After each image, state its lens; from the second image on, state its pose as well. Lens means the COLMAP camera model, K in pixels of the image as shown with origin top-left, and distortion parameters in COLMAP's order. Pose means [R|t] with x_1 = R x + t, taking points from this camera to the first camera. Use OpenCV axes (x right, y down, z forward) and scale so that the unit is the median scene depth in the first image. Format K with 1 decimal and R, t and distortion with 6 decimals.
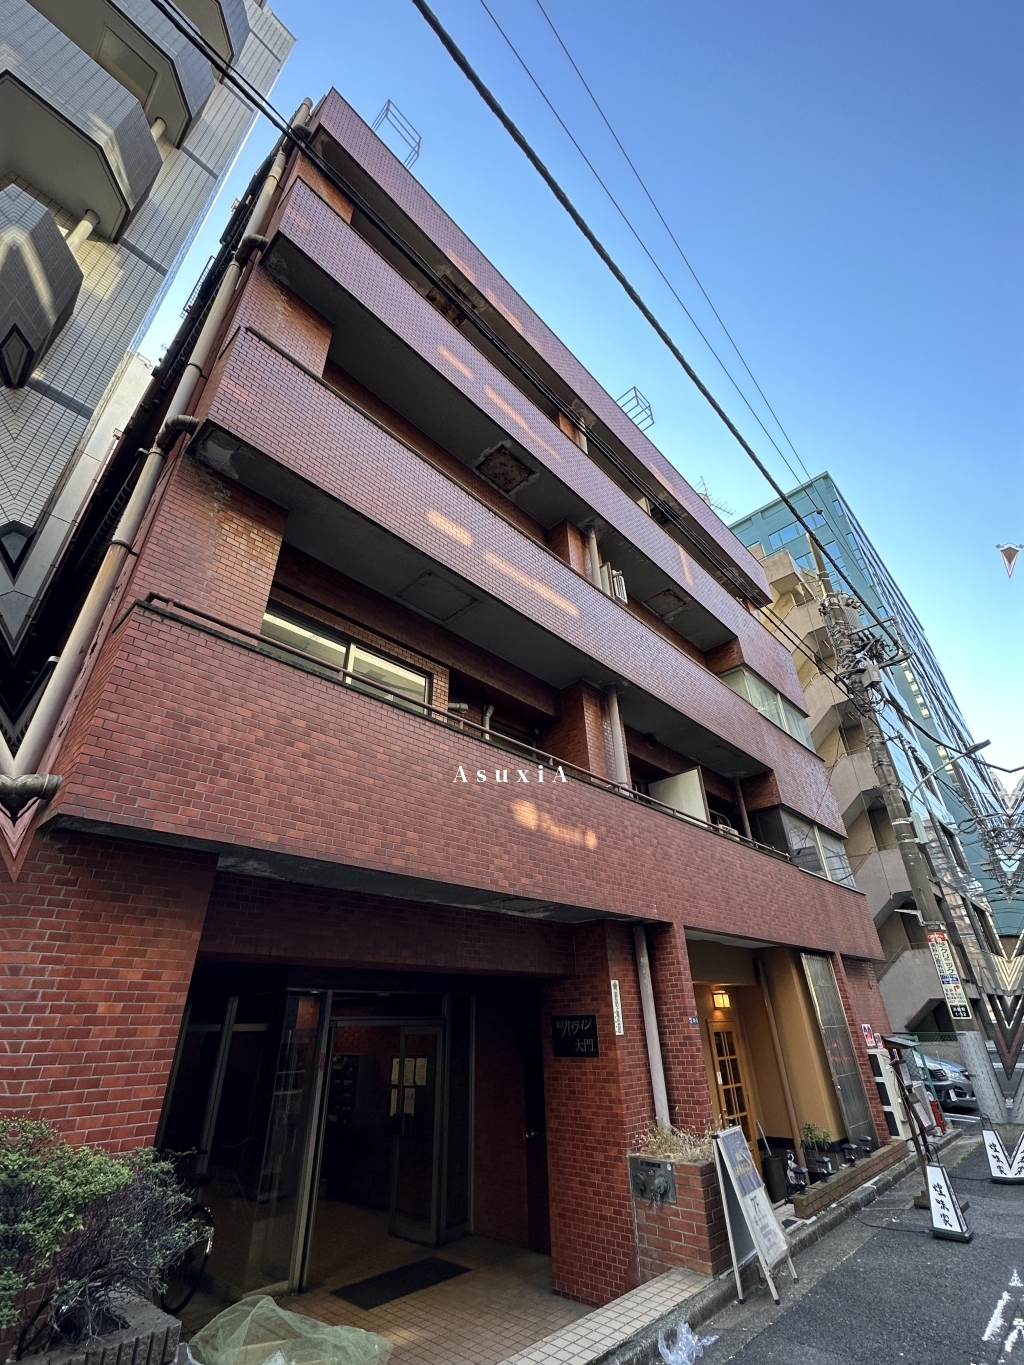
lens RADIAL K [[587.3, 0, 515.2], [0, 587.3, 682.3], [0, 0, 1]] dist [-0.000554, -0.000654]
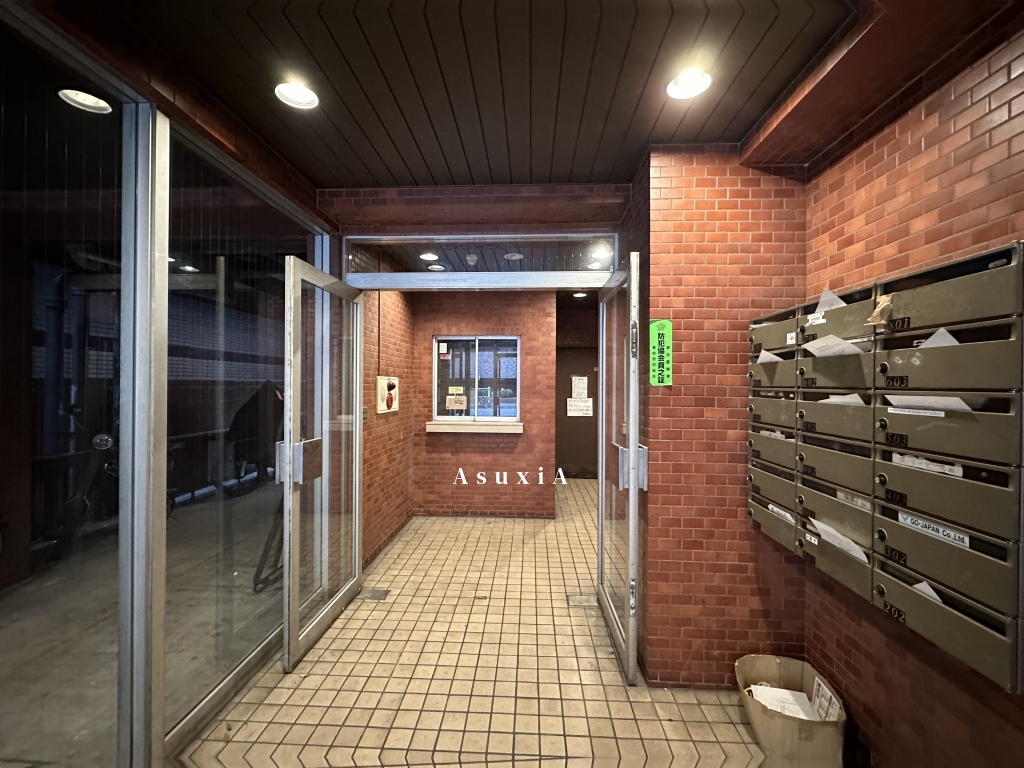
lens RADIAL K [[440.6, 0, 512.7], [0, 440.6, 382.4], [0, 0, 1]] dist [-0.000554, -0.000654]
pose [[0.652245, 0.021797, -0.757695, -0.398193], [0.370277, 0.863049, 0.343572, 0.877721], [0.661416, -0.504650, 0.554848, 1.274542]]
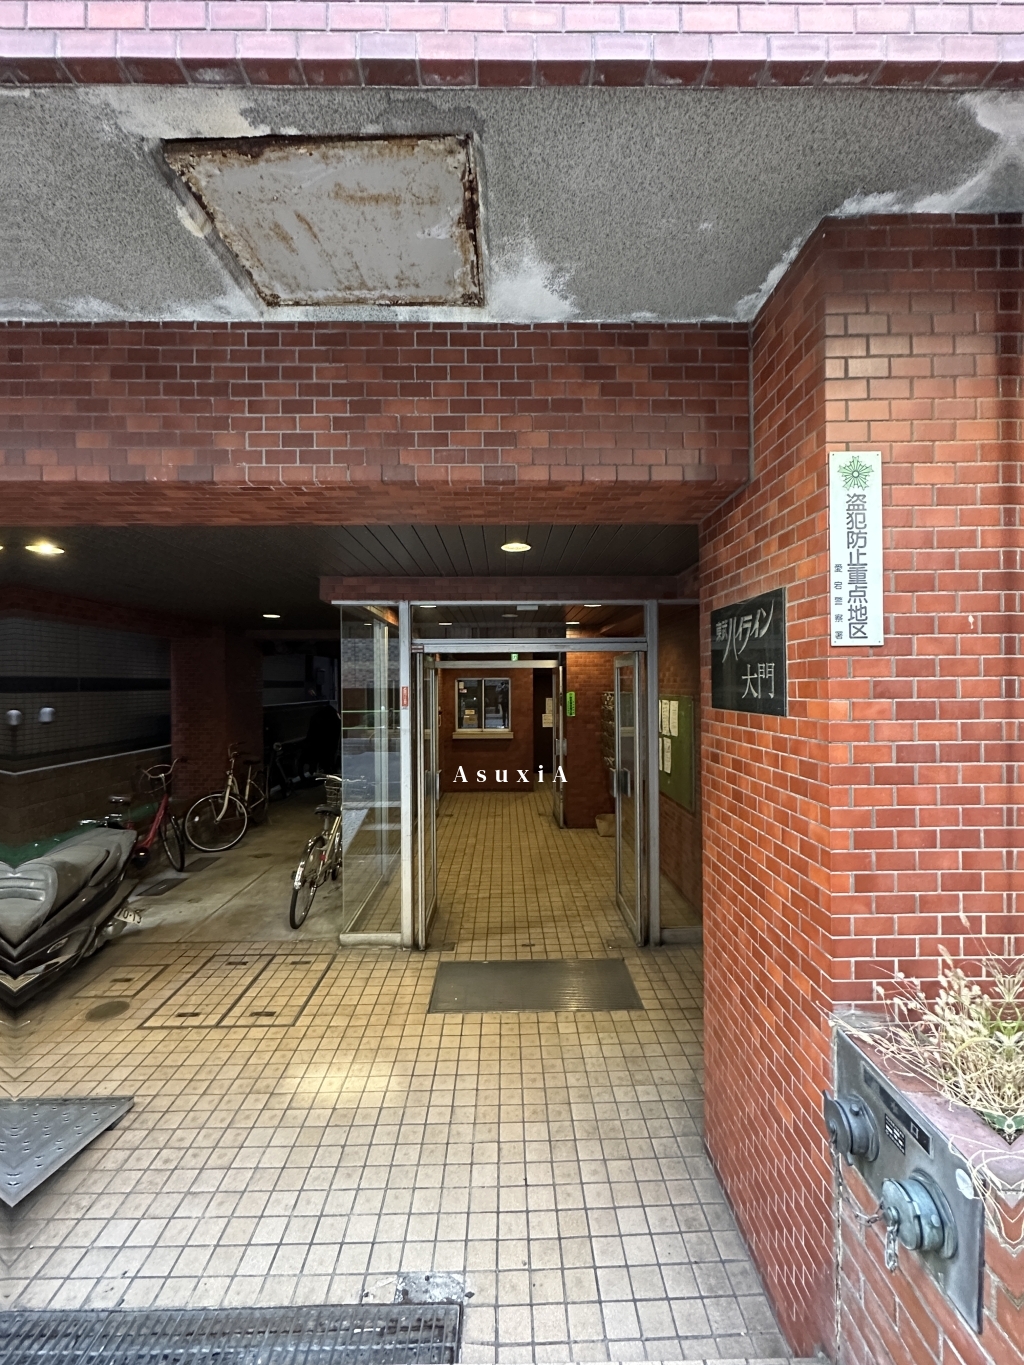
lens RADIAL K [[587.3, 0, 515.2], [0, 587.3, 682.3], [0, 0, 1]] dist [-0.000554, -0.000654]
pose [[0.701547, 0.016987, -0.712420, 0.249673], [0.353208, 0.859990, 0.368322, 0.460132], [0.618931, -0.510028, 0.597324, 0.736276]]
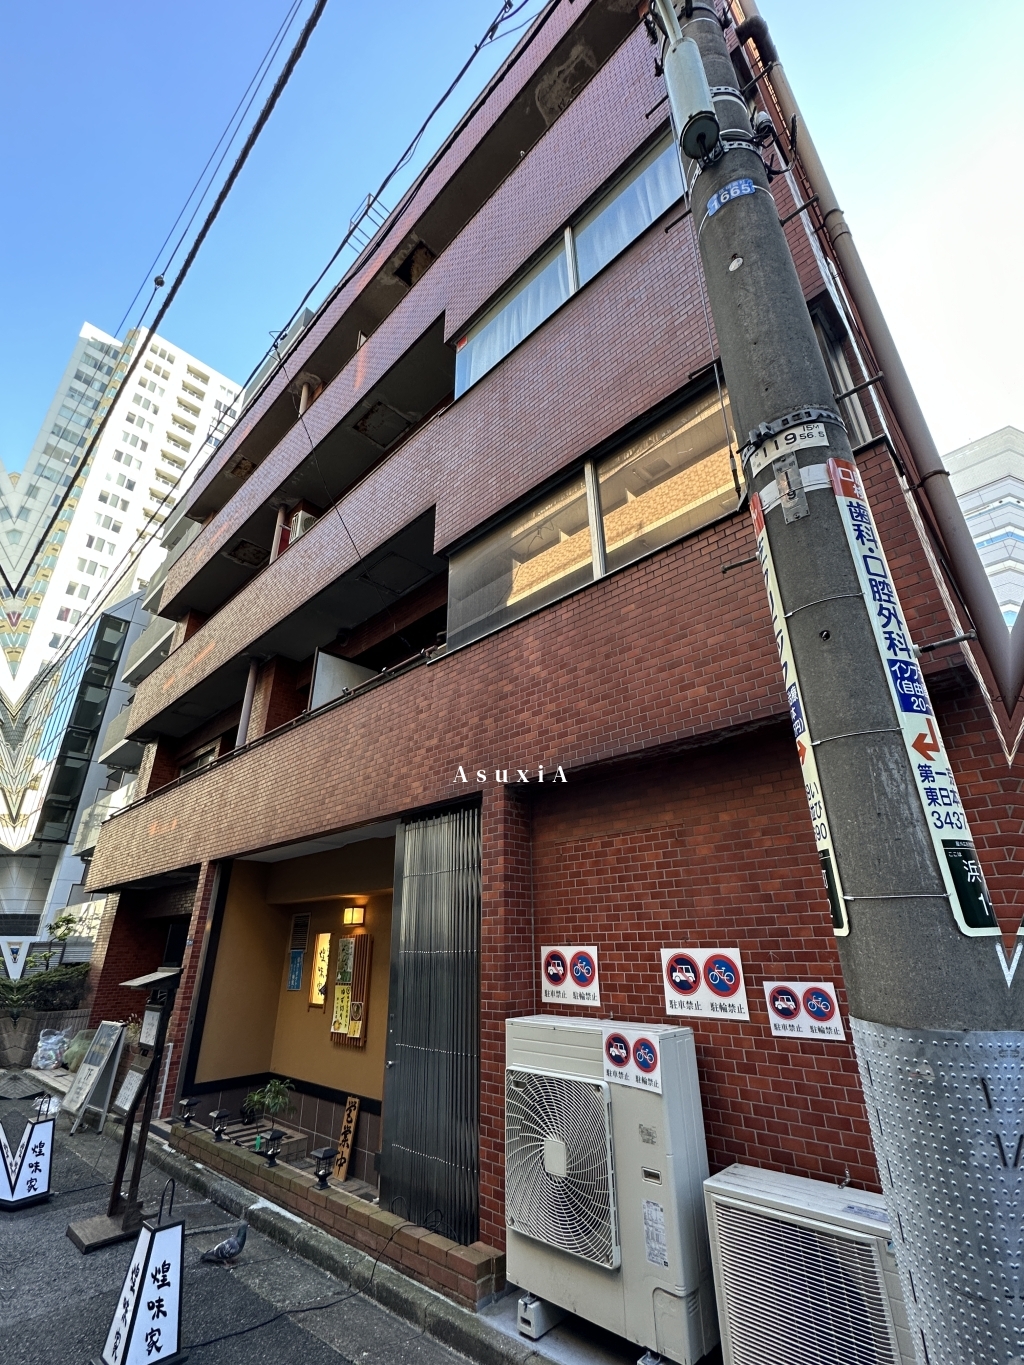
lens RADIAL K [[587.3, 0, 515.2], [0, 587.3, 682.3], [0, 0, 1]] dist [-0.000554, -0.000654]
pose [[0.002462, -0.385595, -0.922665, 1.613125], [0.520876, 0.788112, -0.327974, 0.912446], [0.853629, -0.479787, 0.202788, 1.606852]]
